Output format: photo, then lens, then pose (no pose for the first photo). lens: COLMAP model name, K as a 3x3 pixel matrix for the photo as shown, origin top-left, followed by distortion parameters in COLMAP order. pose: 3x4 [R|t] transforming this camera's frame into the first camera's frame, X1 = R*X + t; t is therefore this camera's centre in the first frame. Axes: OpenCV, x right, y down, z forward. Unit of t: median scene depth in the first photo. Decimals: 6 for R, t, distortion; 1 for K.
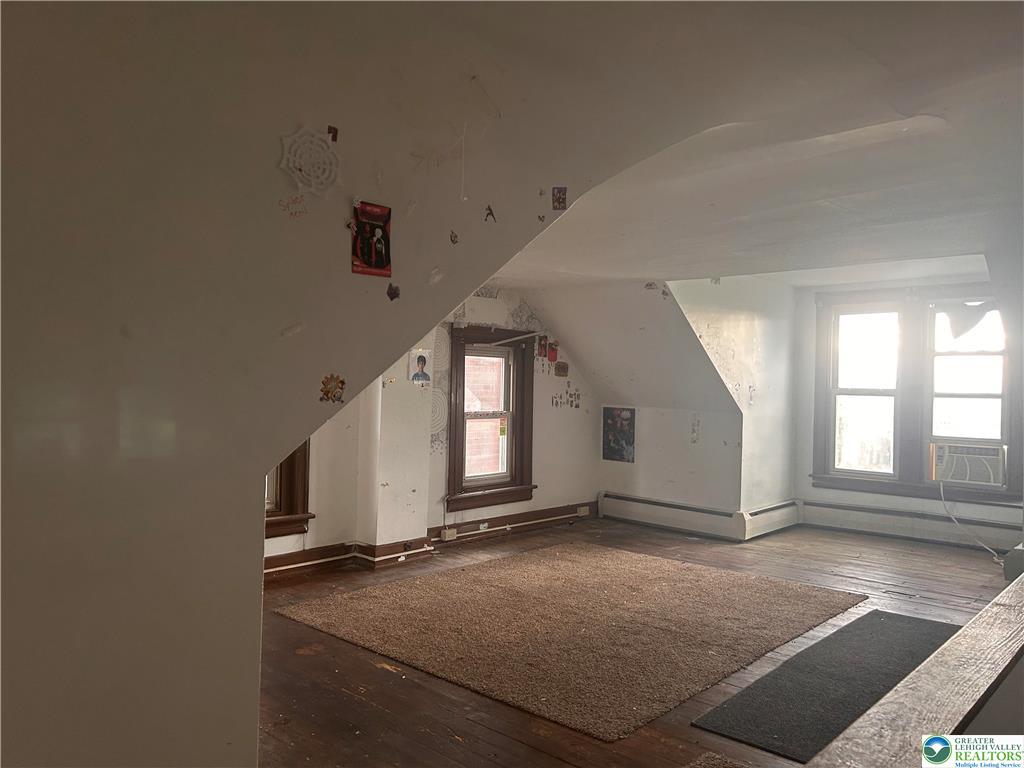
lens RADIAL K [[775.8, 0, 511.6], [0, 775.8, 388.5], [0, 0, 1]] dist [0.130080, -0.172464]
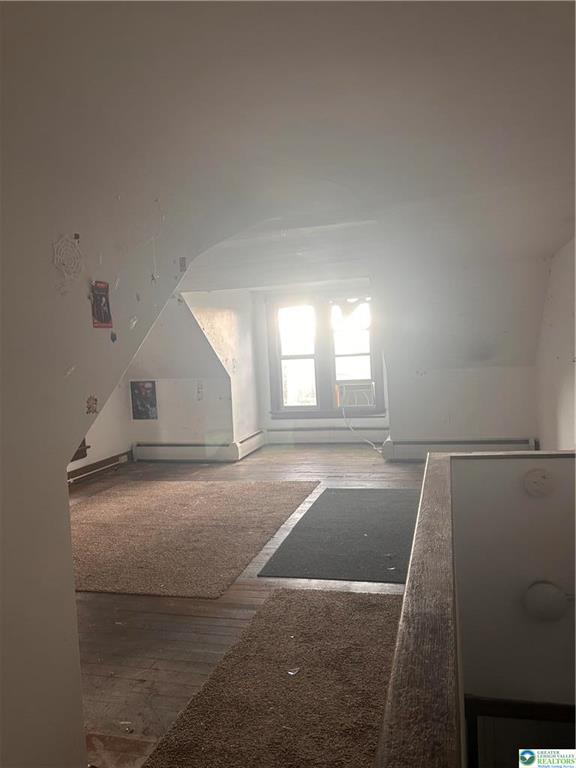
lens RADIAL K [[581.9, 0, 288.0], [0, 581.9, 384.0], [0, 0, 1]] dist [0.130080, -0.172464]
pose [[0.893026, -0.097379, 0.439343, -0.102141], [0.075460, 0.994887, 0.067130, -0.023450], [-0.443633, -0.026796, 0.895808, -0.054366]]
